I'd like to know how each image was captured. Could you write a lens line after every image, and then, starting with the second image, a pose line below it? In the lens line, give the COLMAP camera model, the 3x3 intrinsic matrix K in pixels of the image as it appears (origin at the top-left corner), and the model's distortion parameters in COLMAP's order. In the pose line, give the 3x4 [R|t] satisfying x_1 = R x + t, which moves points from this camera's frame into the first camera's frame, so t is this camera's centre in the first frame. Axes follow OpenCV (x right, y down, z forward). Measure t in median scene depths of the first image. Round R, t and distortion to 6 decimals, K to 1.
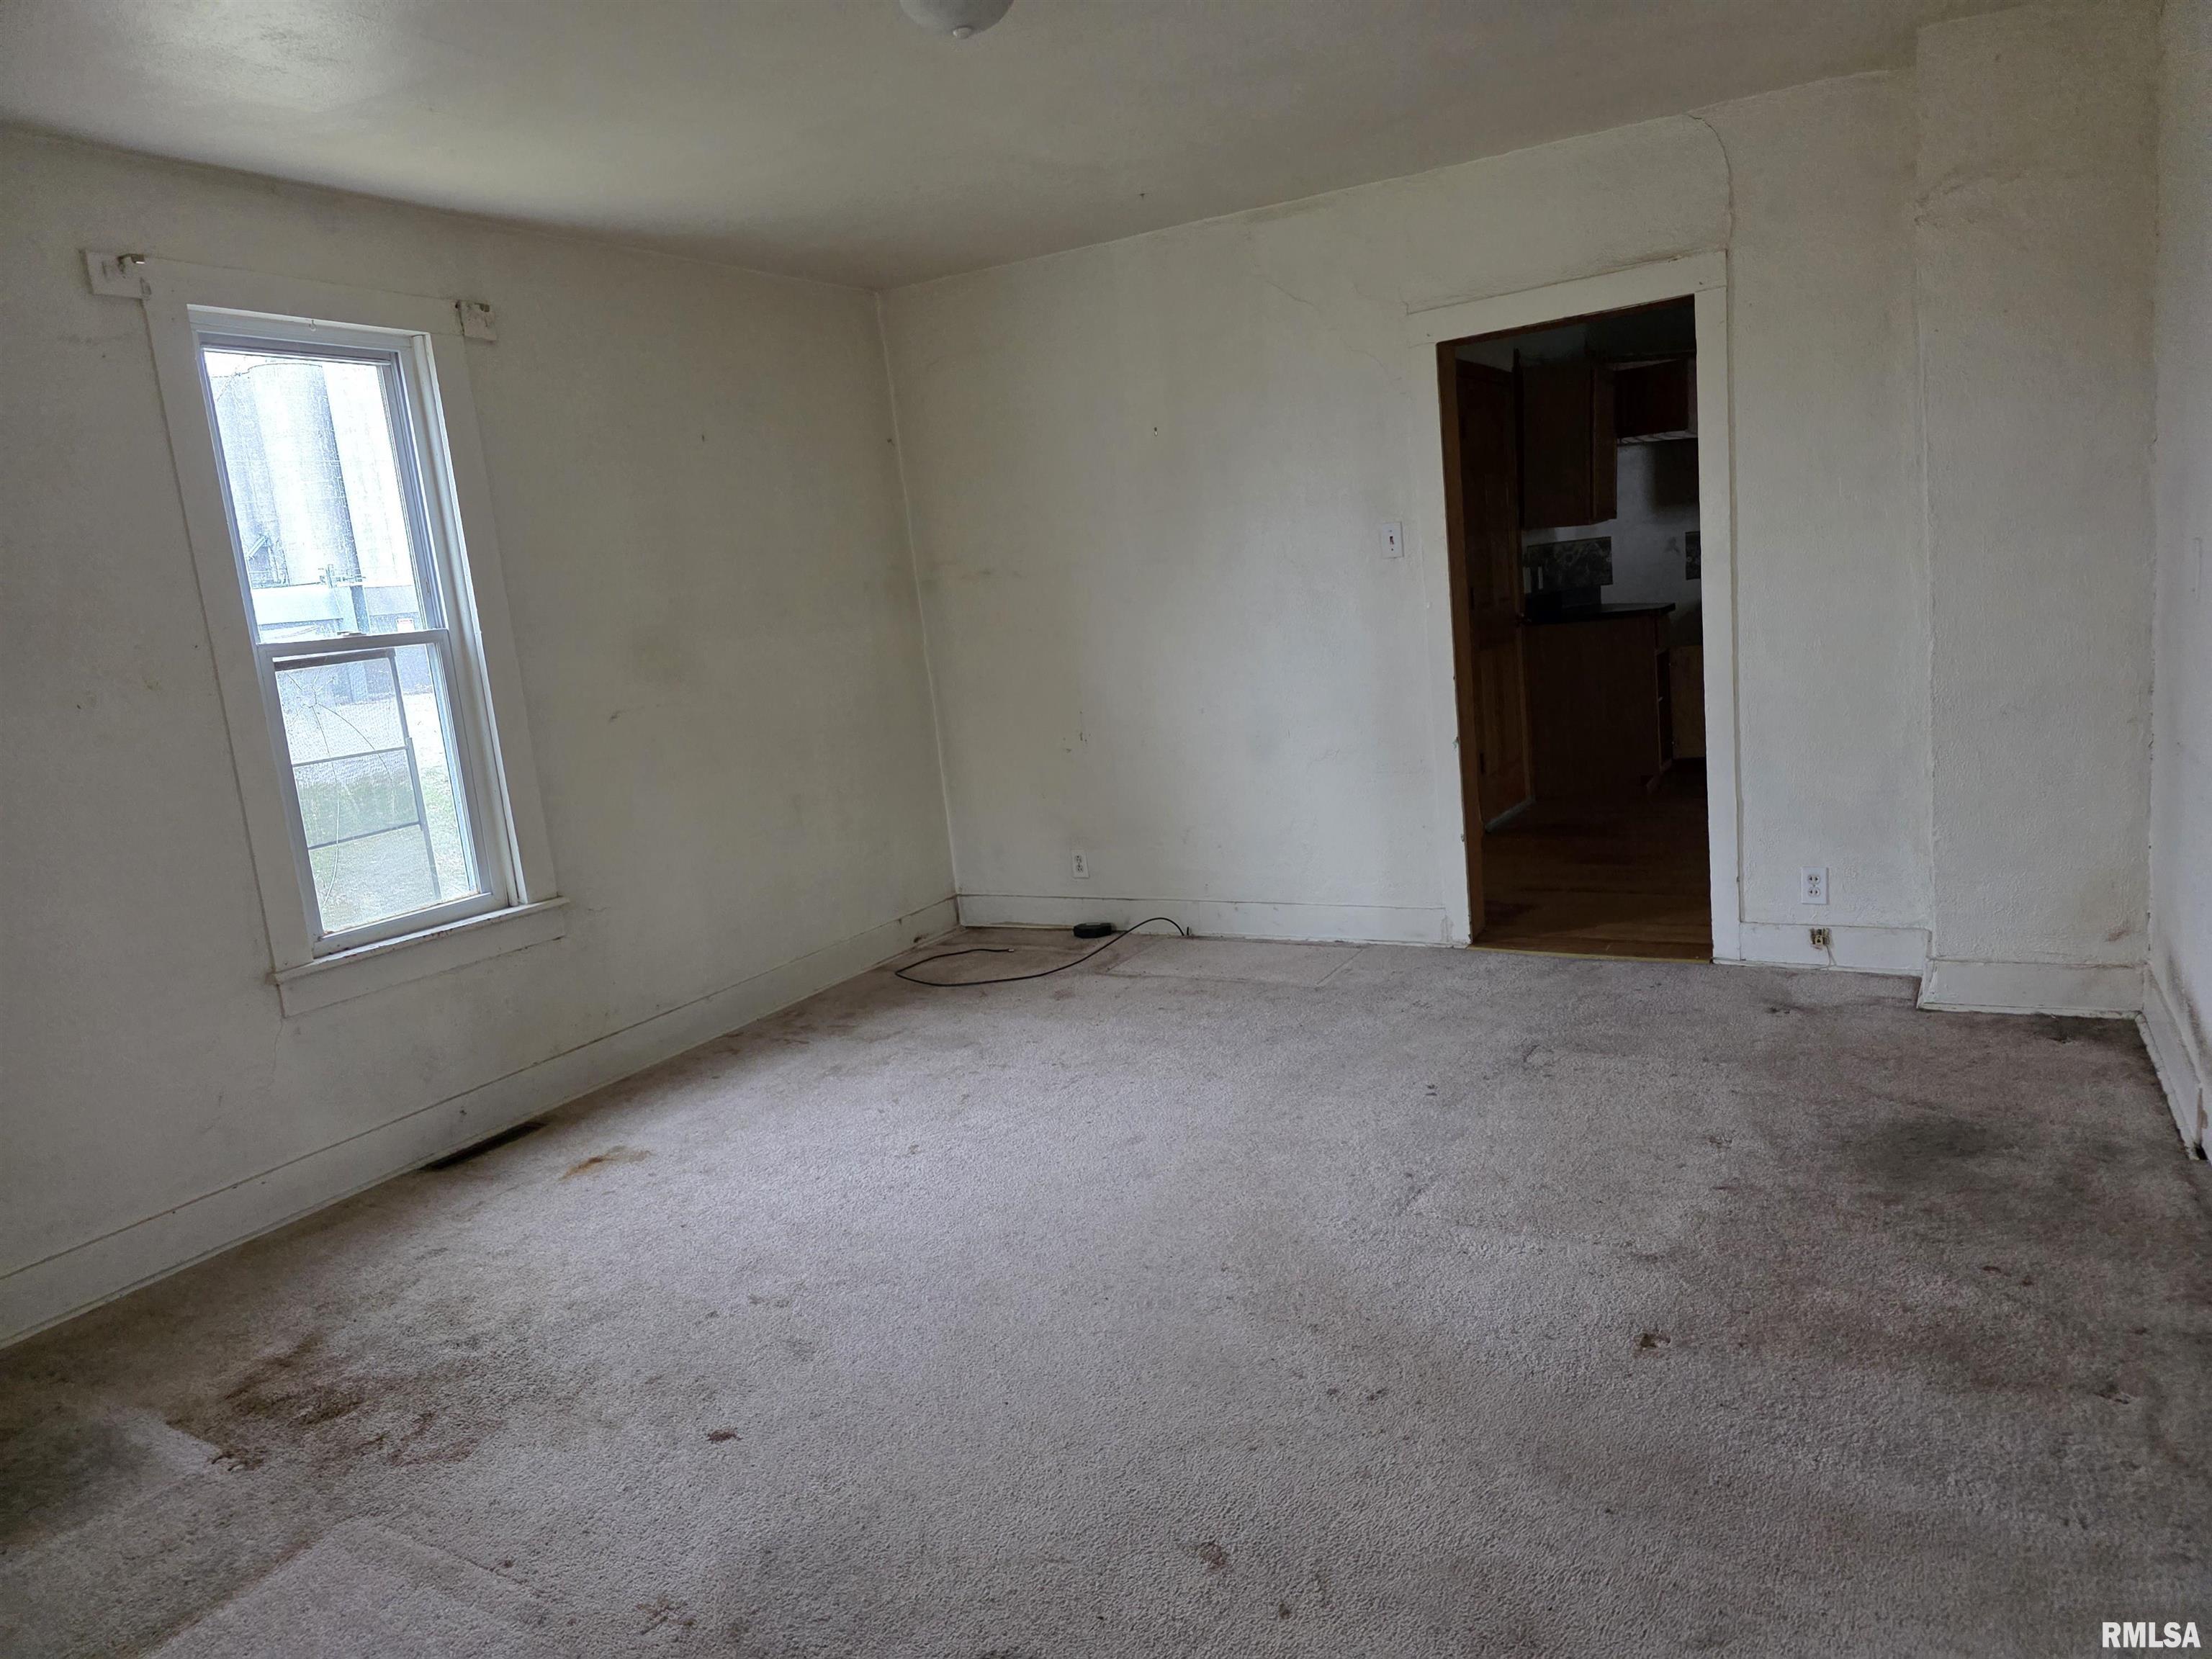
lens RADIAL K [[1473.5, 0, 1106.0], [0, 1473.5, 829.5], [0, 0, 1]] dist [0.011847, 0.001794]
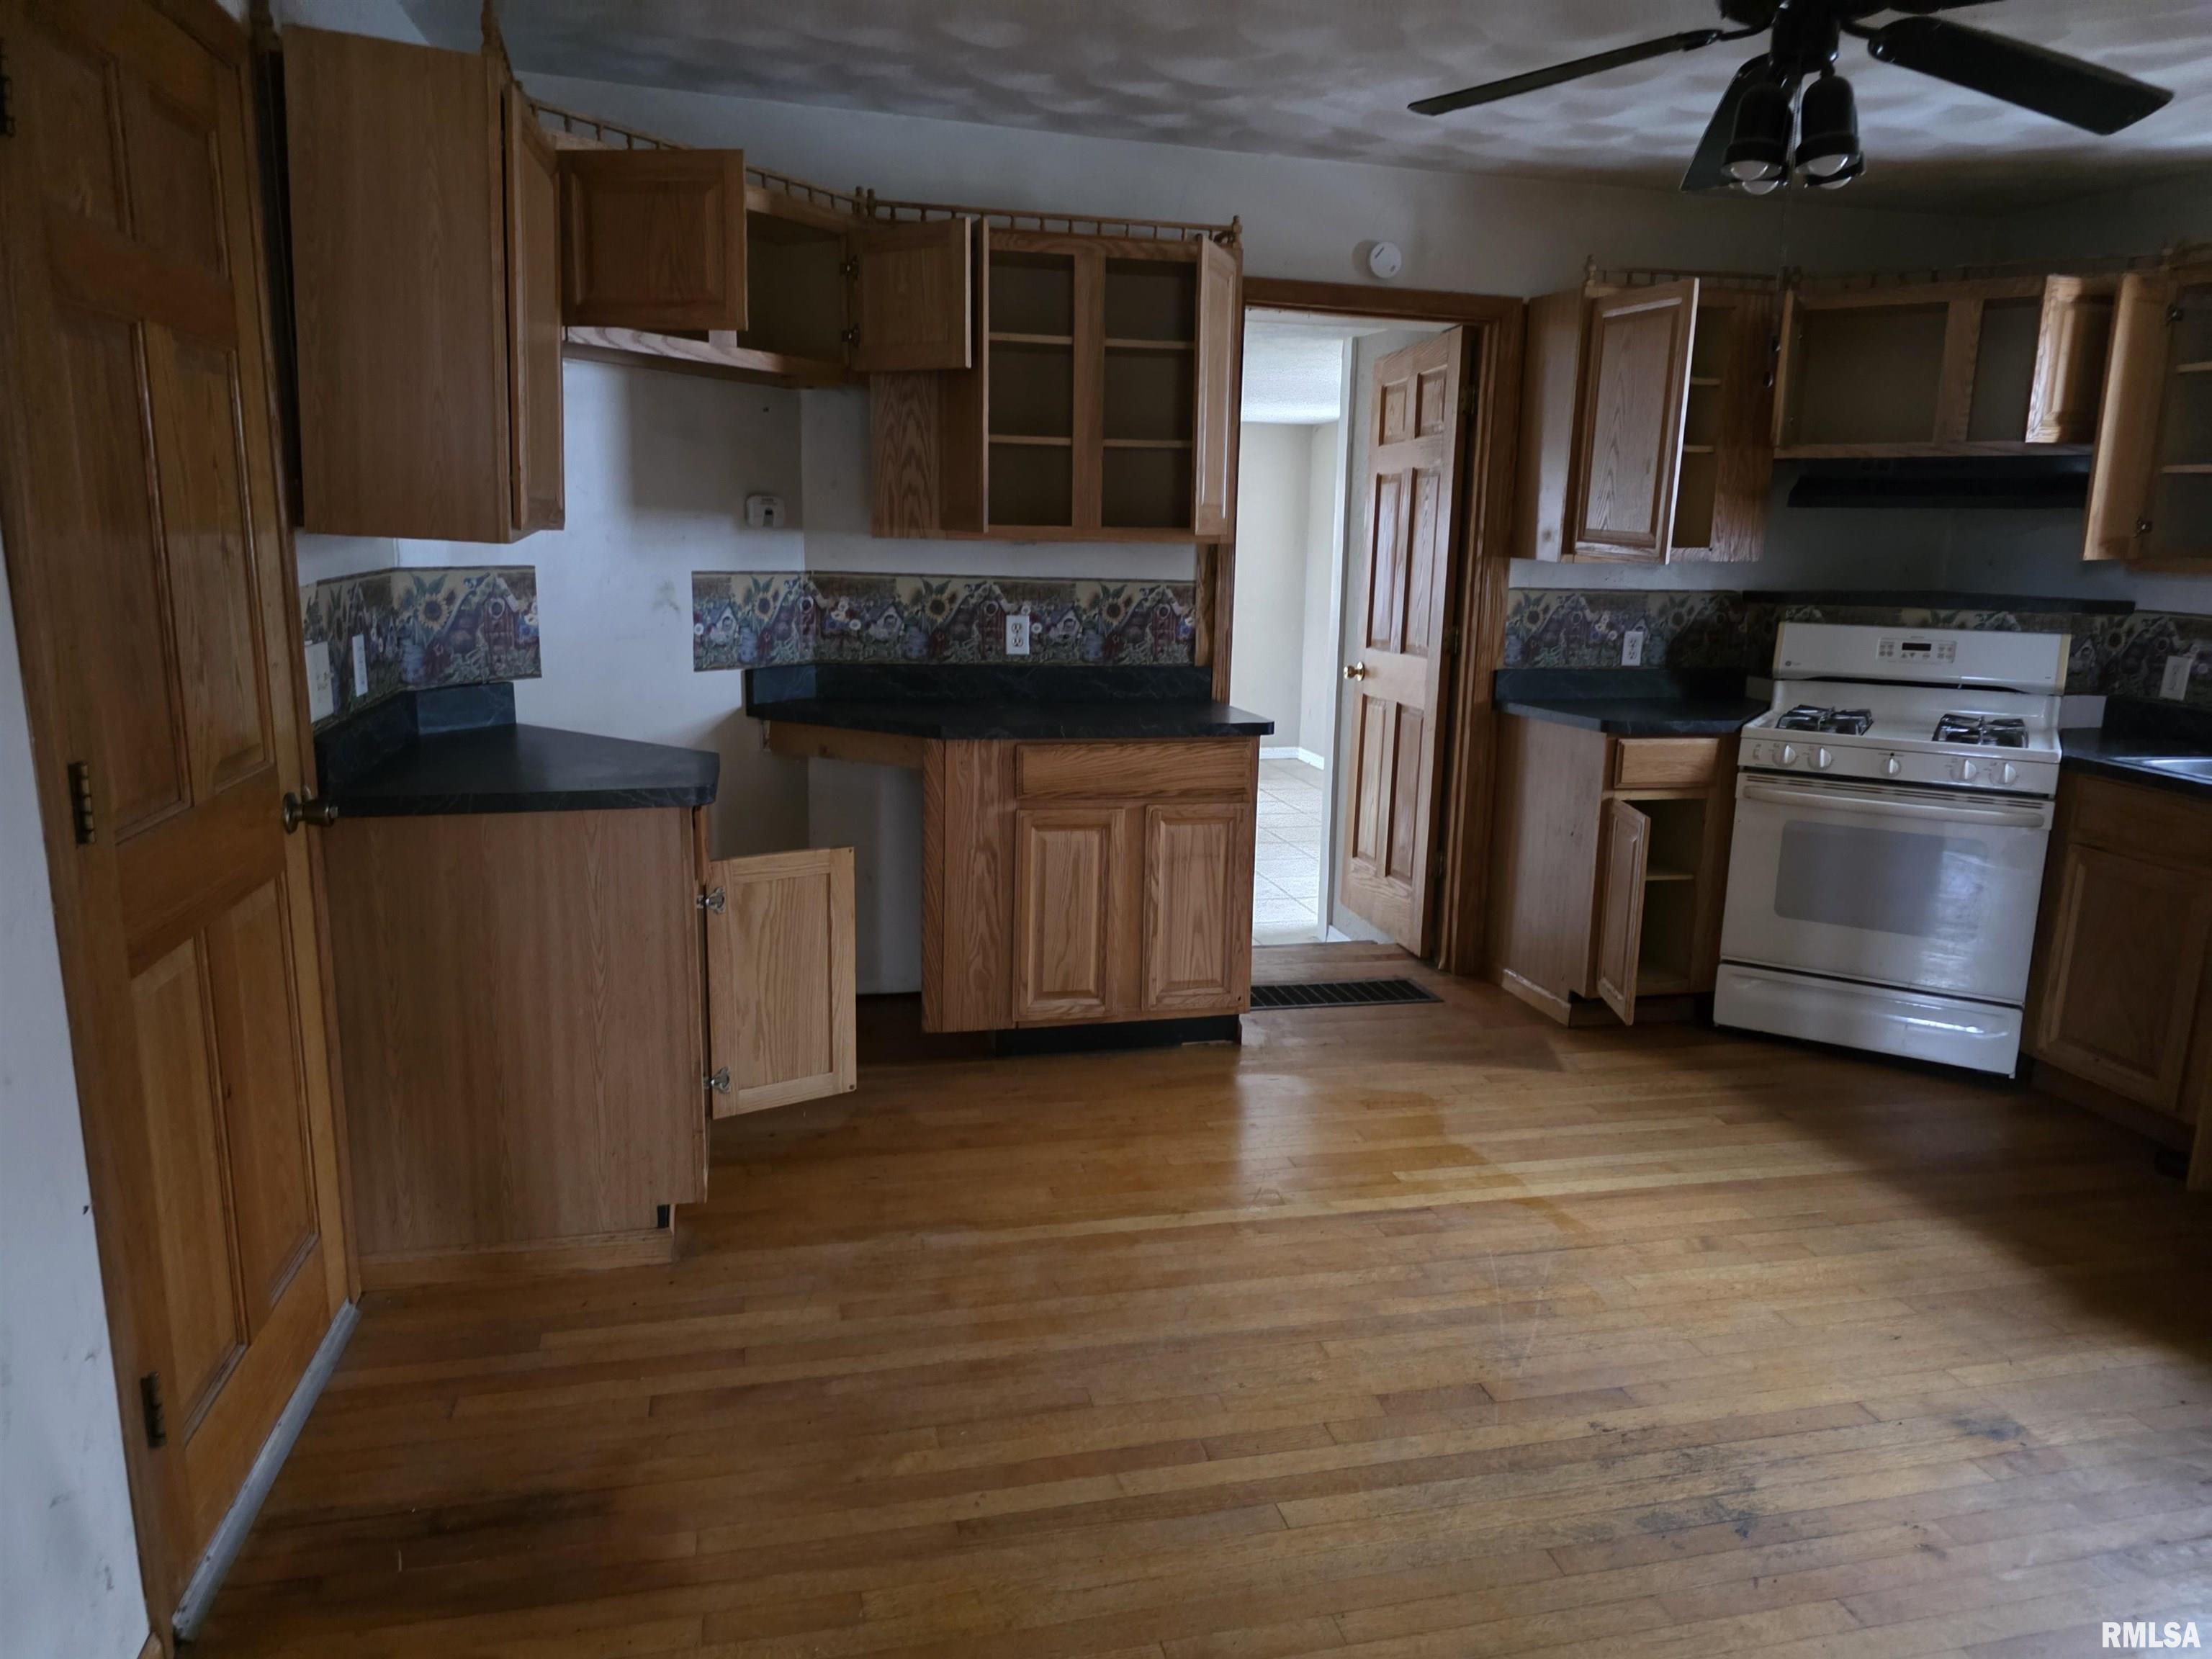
lens RADIAL K [[1473.5, 0, 1106.0], [0, 1473.5, 829.5], [0, 0, 1]] dist [0.011847, 0.001794]
pose [[0.724982, -0.029523, 0.688134, 0.196969], [0.021955, 0.999564, 0.019754, -0.149736], [-0.688417, 0.000787, 0.725314, 0.682217]]
